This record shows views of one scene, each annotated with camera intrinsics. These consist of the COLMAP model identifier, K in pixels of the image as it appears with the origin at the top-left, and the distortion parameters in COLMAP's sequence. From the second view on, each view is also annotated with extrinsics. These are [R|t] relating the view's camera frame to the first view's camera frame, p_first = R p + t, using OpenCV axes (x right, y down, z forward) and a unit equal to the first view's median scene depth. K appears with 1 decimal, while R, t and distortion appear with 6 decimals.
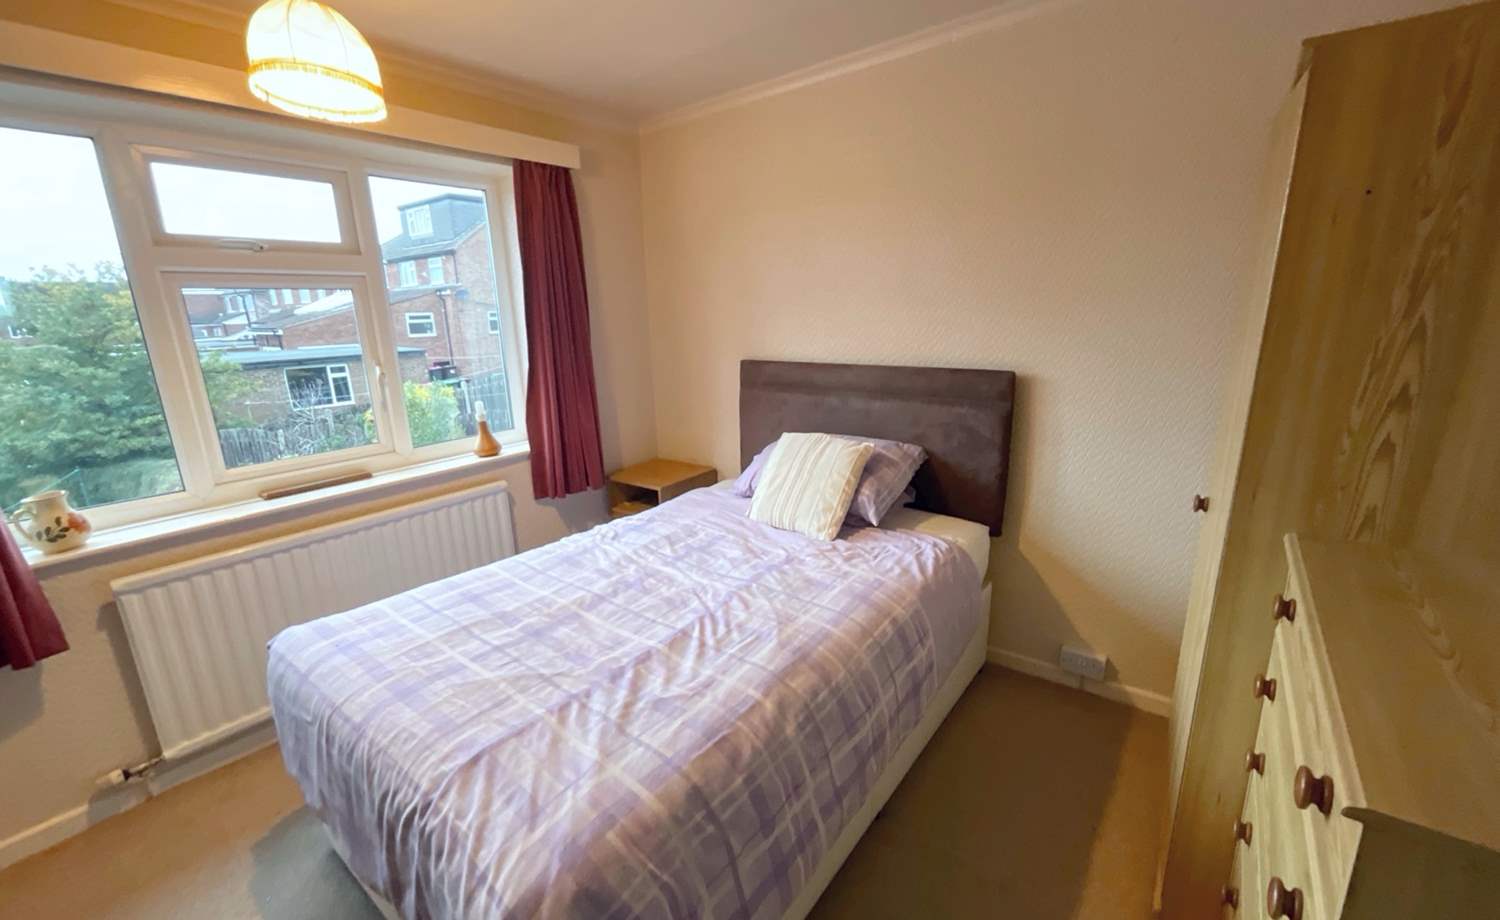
lens RADIAL K [[608.6, 0, 750.5], [0, 608.6, 463.2], [0, 0, 1]] dist [-0.000099, 0.000944]
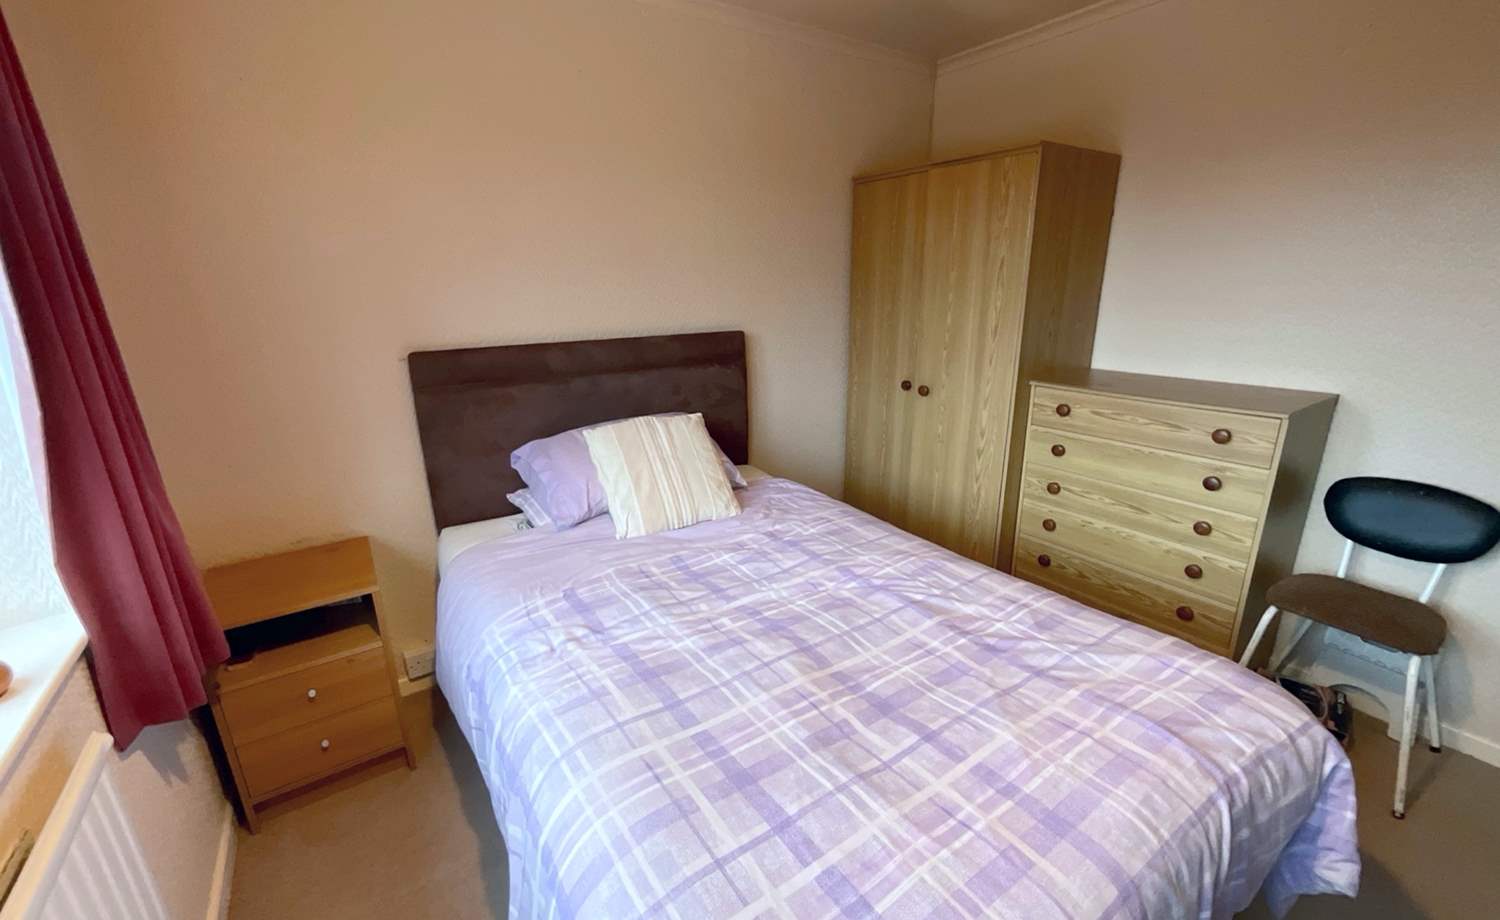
lens RADIAL K [[608.6, 0, 753.2], [0, 608.6, 462.1], [0, 0, 1]] dist [-0.000099, 0.000944]
pose [[0.304310, -0.249607, 0.919289, -0.822796], [0.243511, 0.953377, 0.178254, -0.130979], [-0.920922, 0.169613, 0.350905, 0.707973]]
